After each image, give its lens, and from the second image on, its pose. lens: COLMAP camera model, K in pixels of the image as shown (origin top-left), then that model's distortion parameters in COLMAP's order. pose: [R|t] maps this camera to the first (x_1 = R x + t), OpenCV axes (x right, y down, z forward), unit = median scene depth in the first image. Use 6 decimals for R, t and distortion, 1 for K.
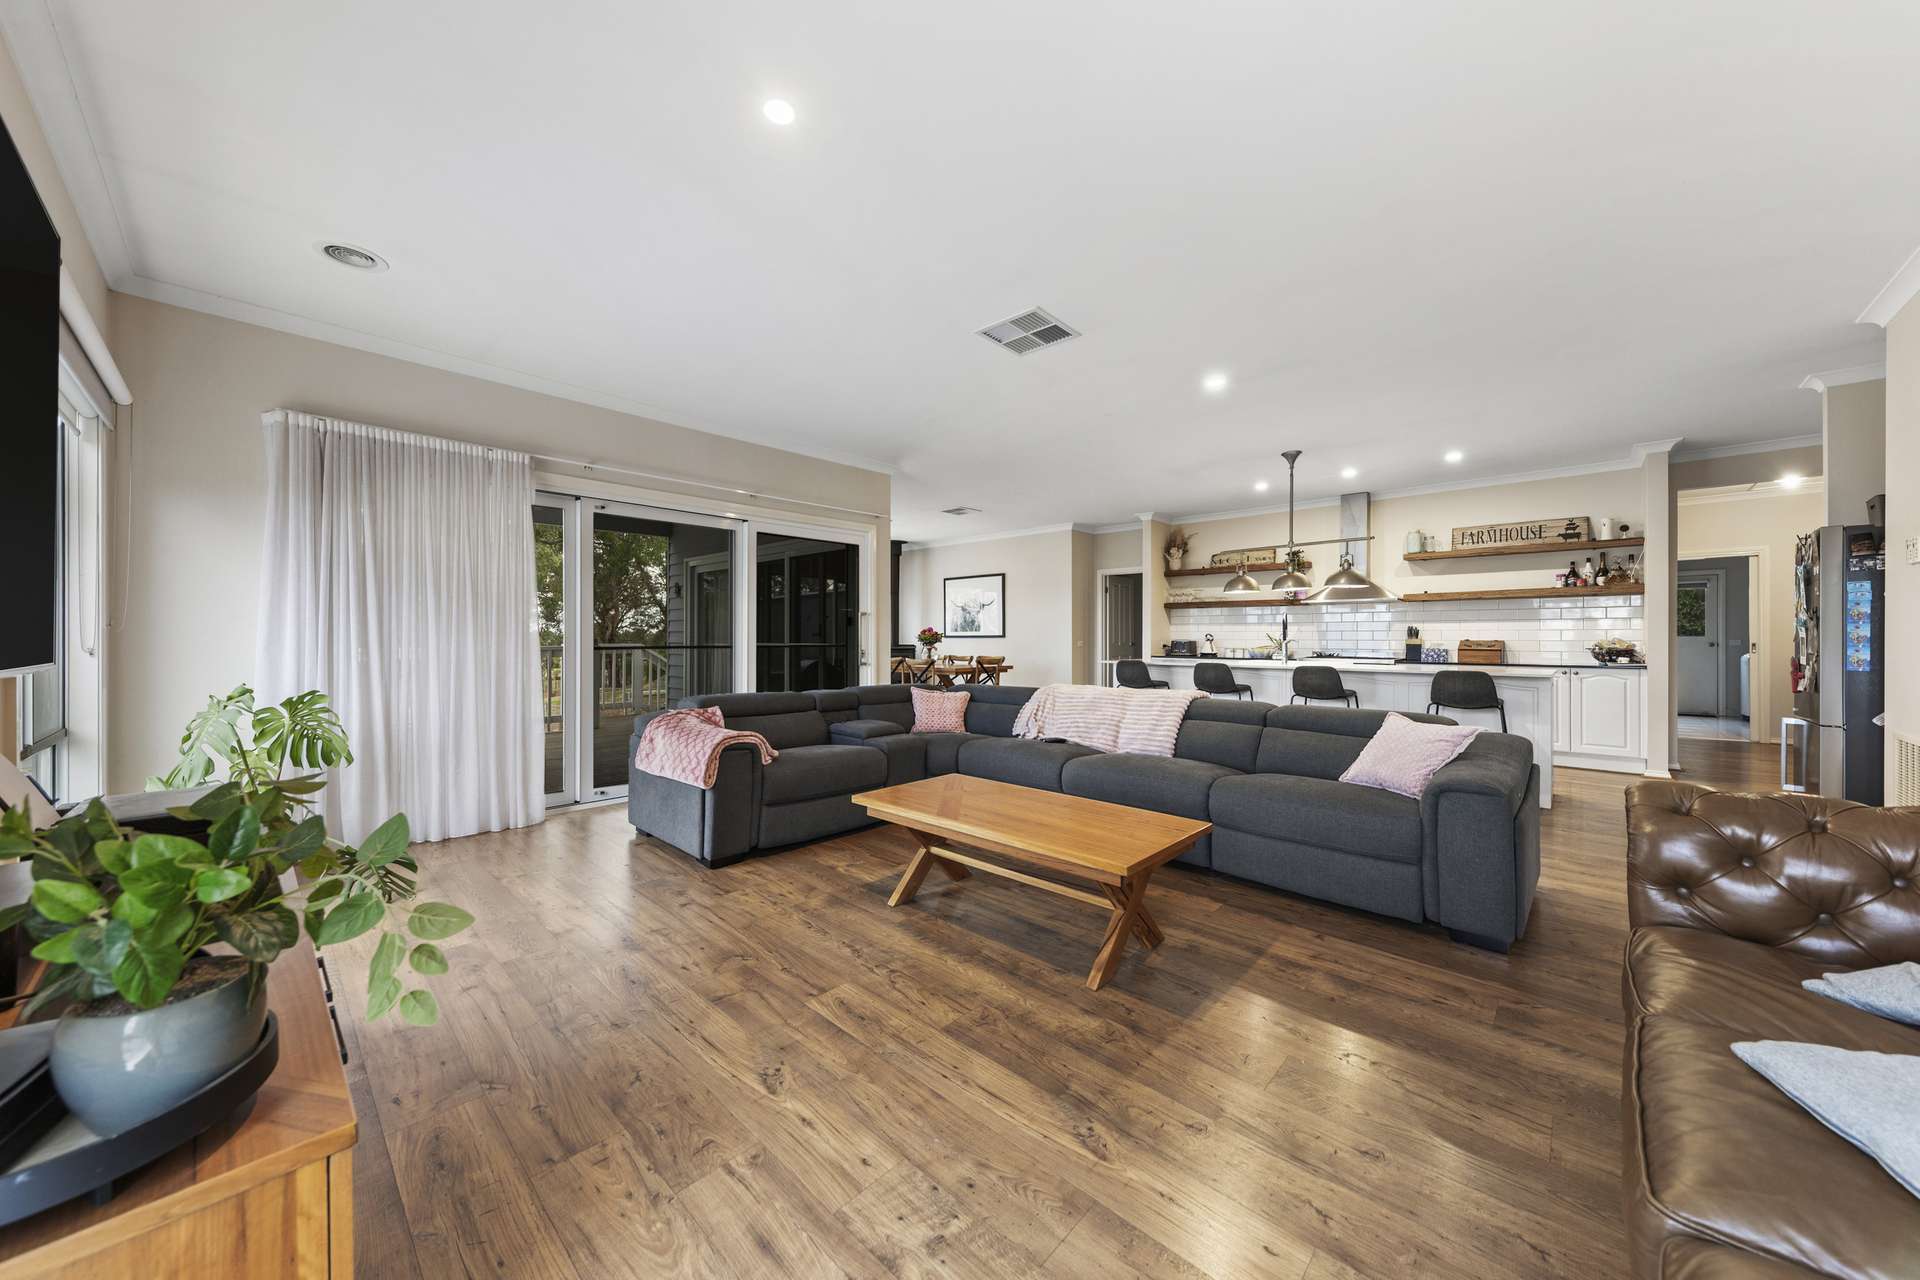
lens RADIAL K [[653.3, 0, 964.0], [0, 653.3, 636.4], [0, 0, 1]] dist [0.010967, -0.002146]
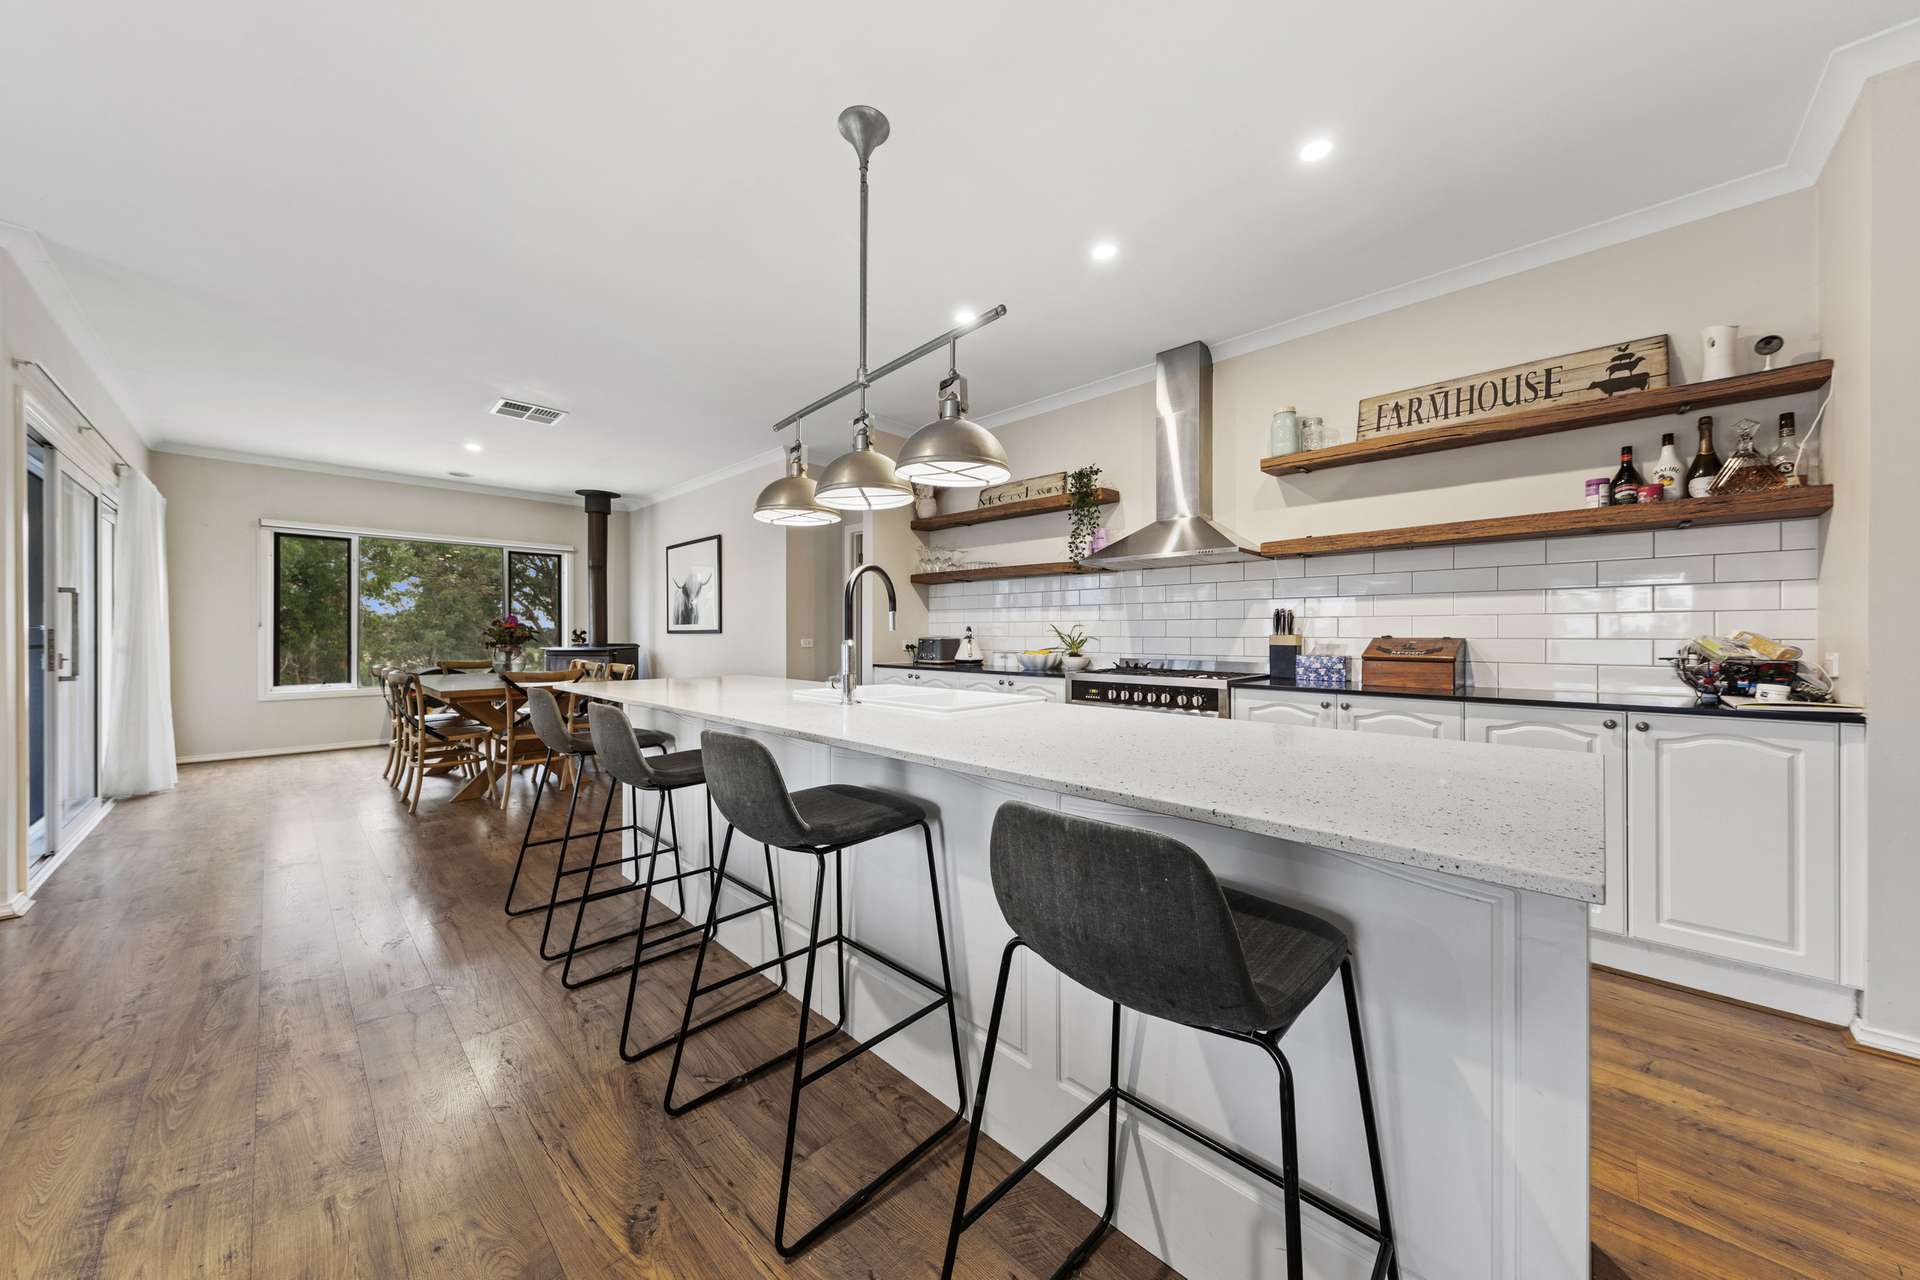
lens RADIAL K [[653.3, 0, 962.7], [0, 653.3, 632.9], [0, 0, 1]] dist [0.010967, -0.002146]
pose [[0.999883, 0.000213, -0.015295, 0.514844], [-0.000214, 1.000000, -0.000114, 0.002778], [0.015295, 0.000118, 0.999883, 0.580638]]
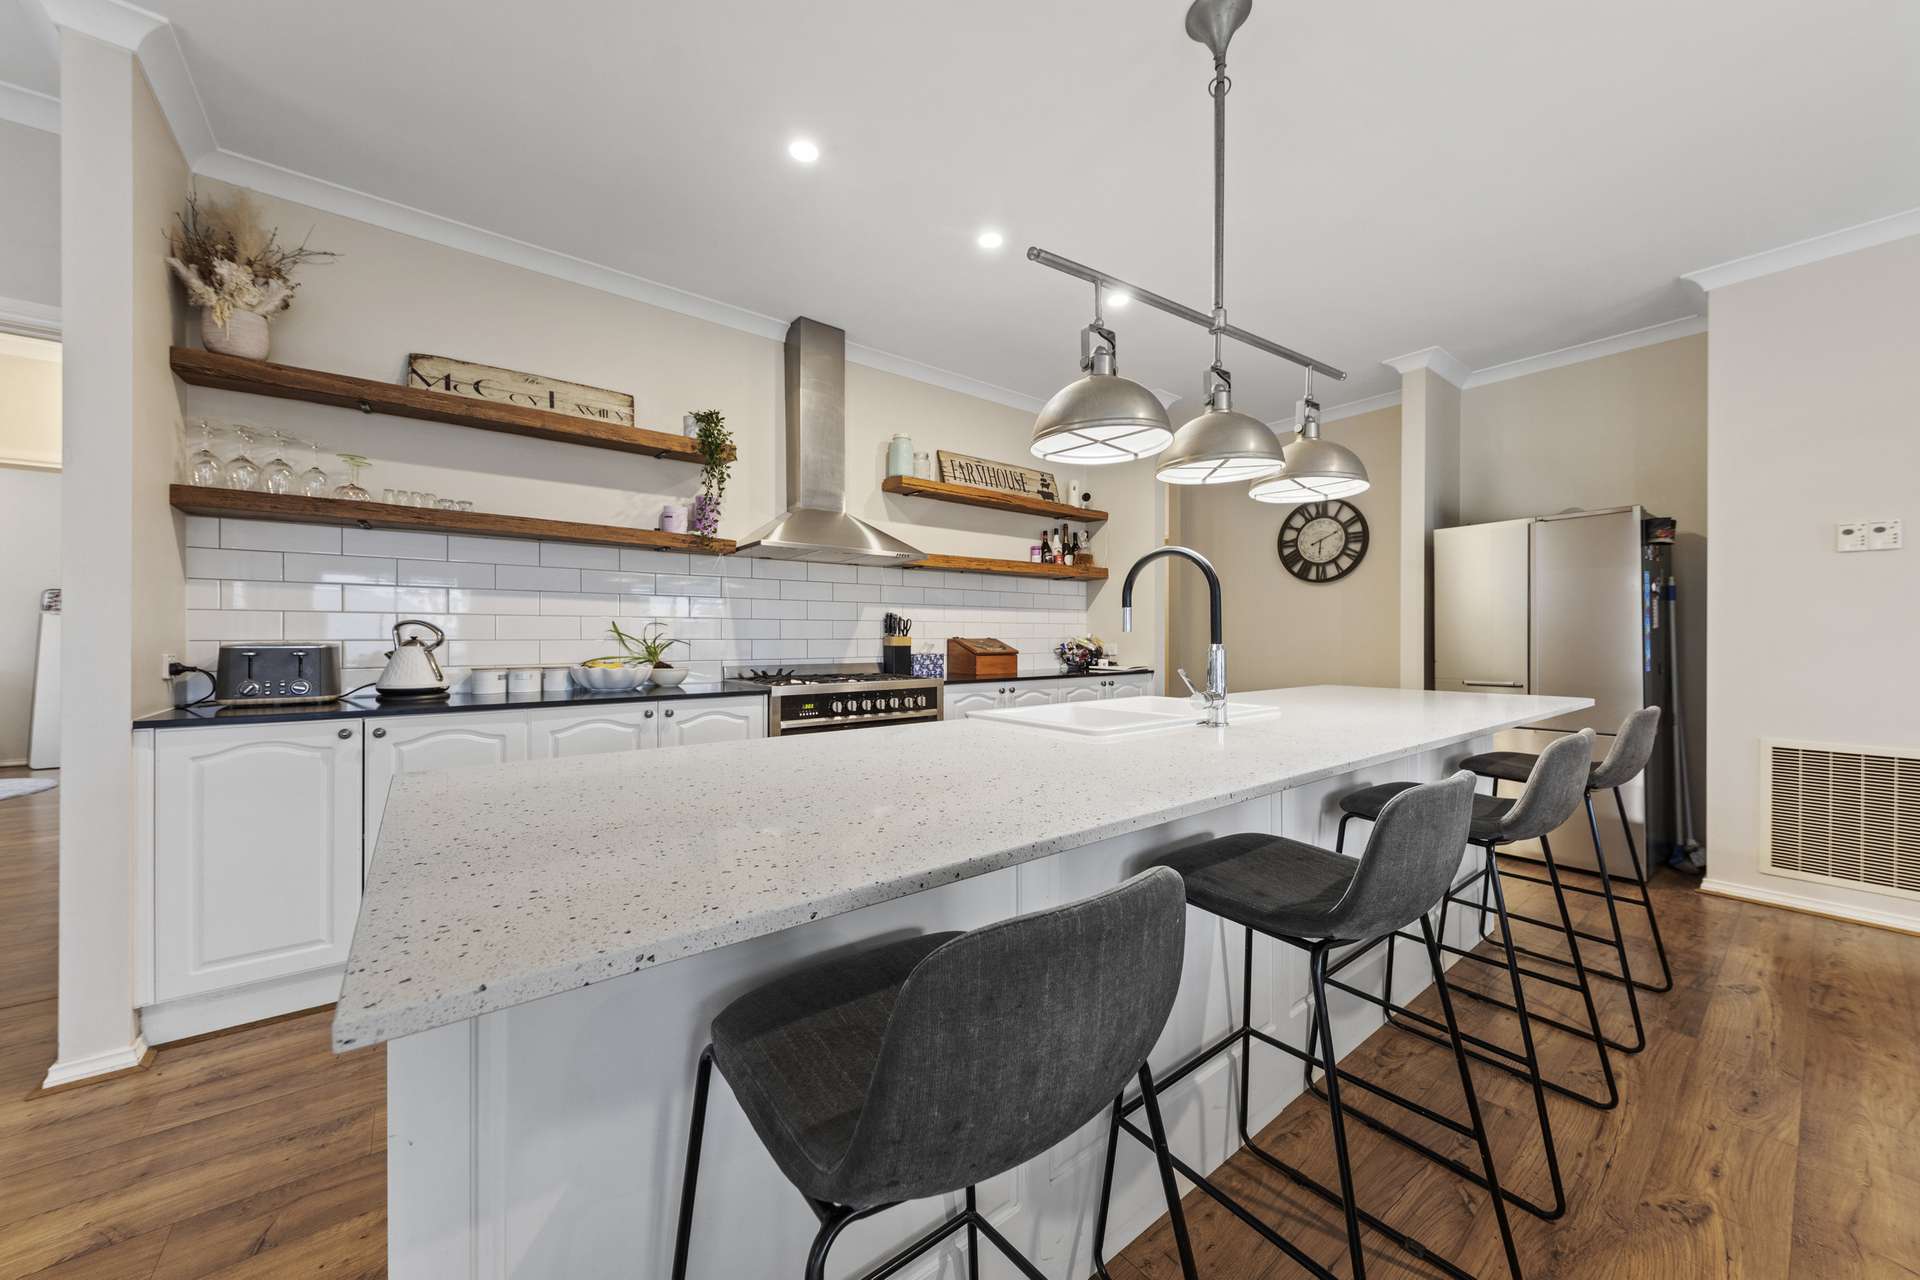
lens RADIAL K [[684.6, 0, 958.6], [0, 684.6, 623.3], [0, 0, 1]] dist [0.001267, -0.001003]
pose [[0.147173, 0.021340, 0.988881, 0.157407], [0.000944, 0.999764, -0.021715, 0.005902], [-0.989110, 0.004129, 0.147118, 0.982522]]
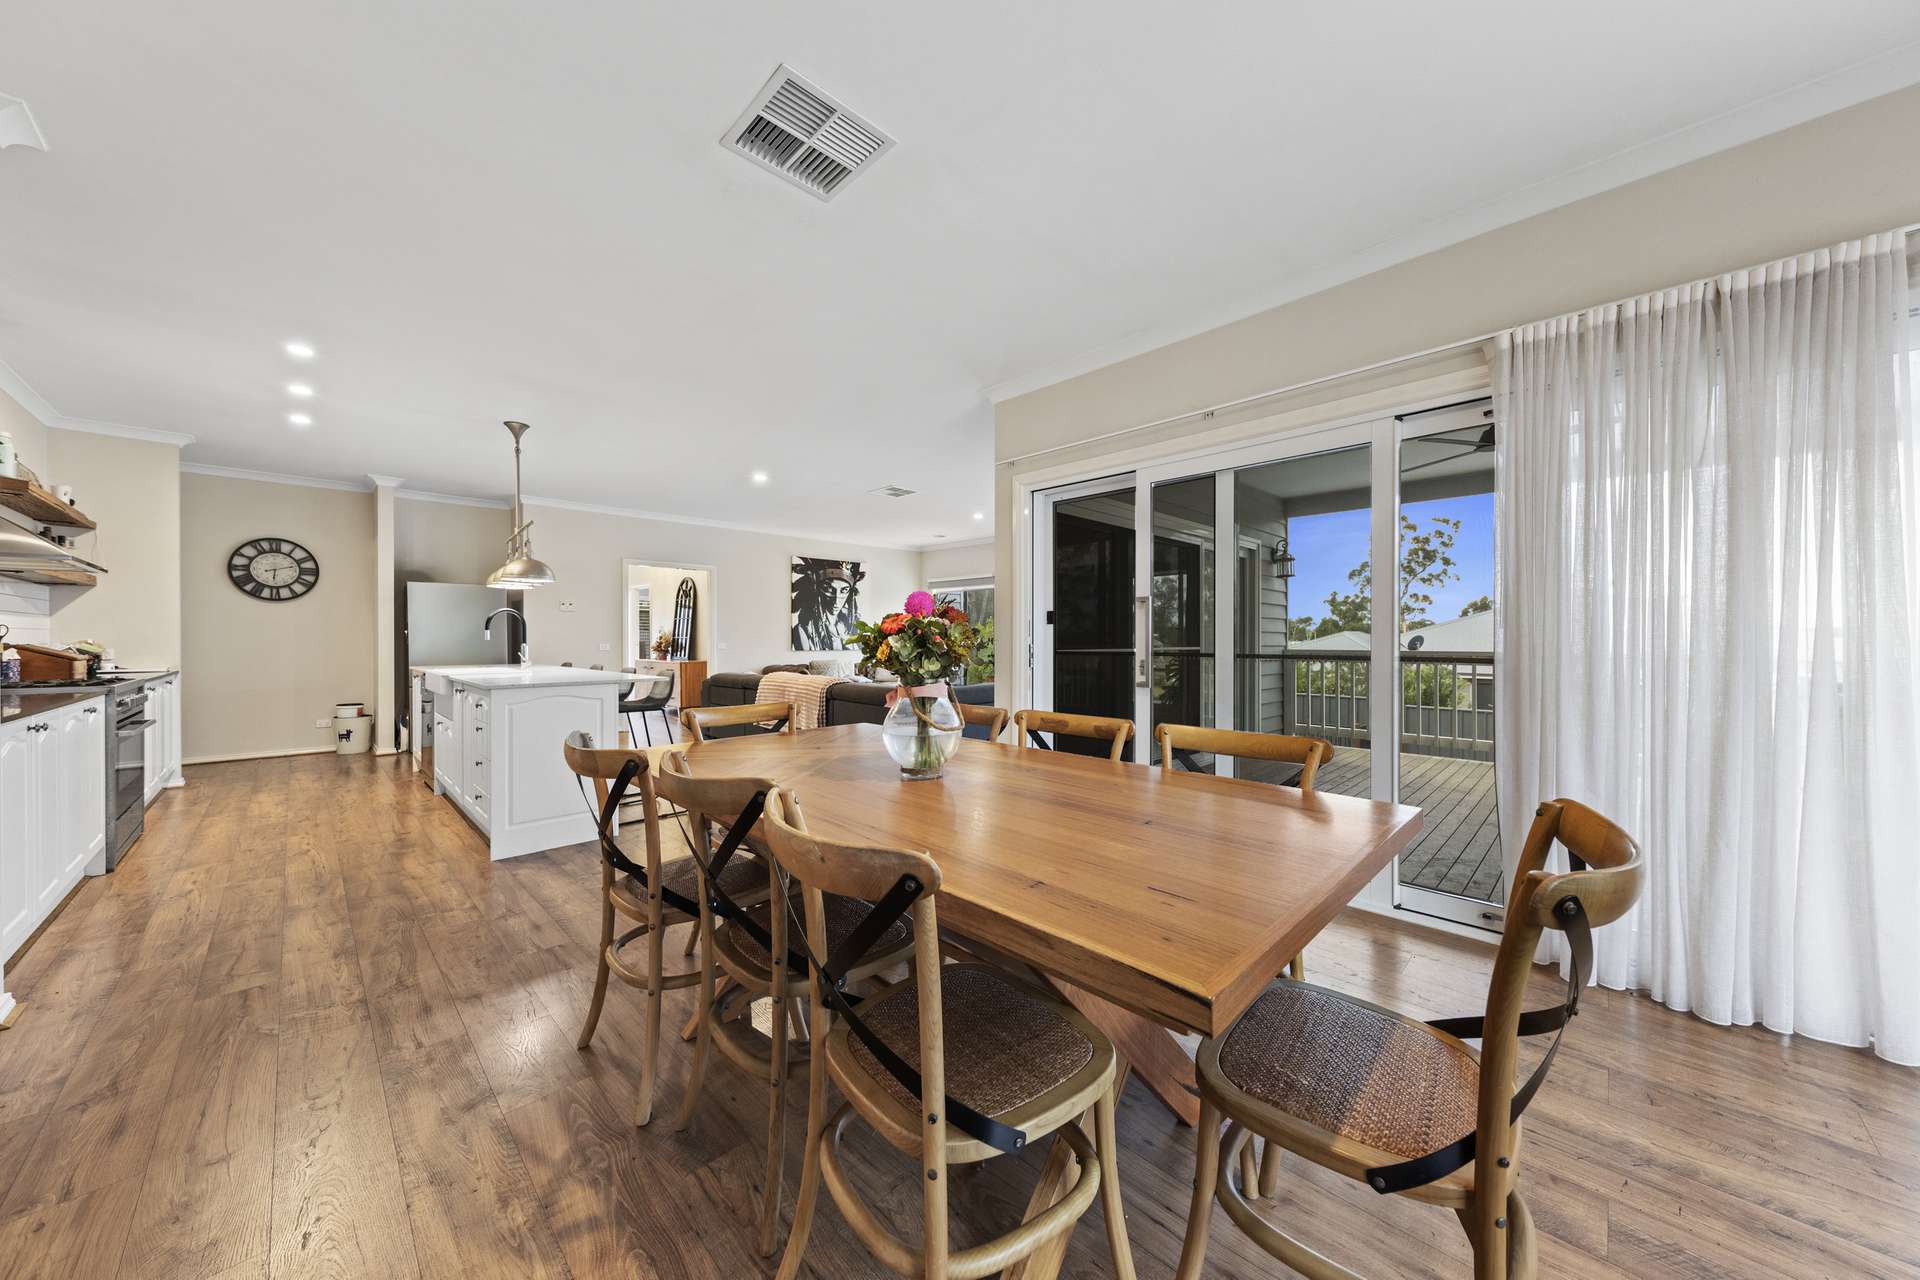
lens RADIAL K [[653.3, 0, 944.2], [0, 653.3, 643.1], [0, 0, 1]] dist [0.010967, -0.002146]
pose [[-0.999218, -0.000378, 0.039539, -0.248658], [0.000047, 0.999942, 0.010745, -0.008202], [-0.039540, 0.010738, -0.999160, 2.133358]]
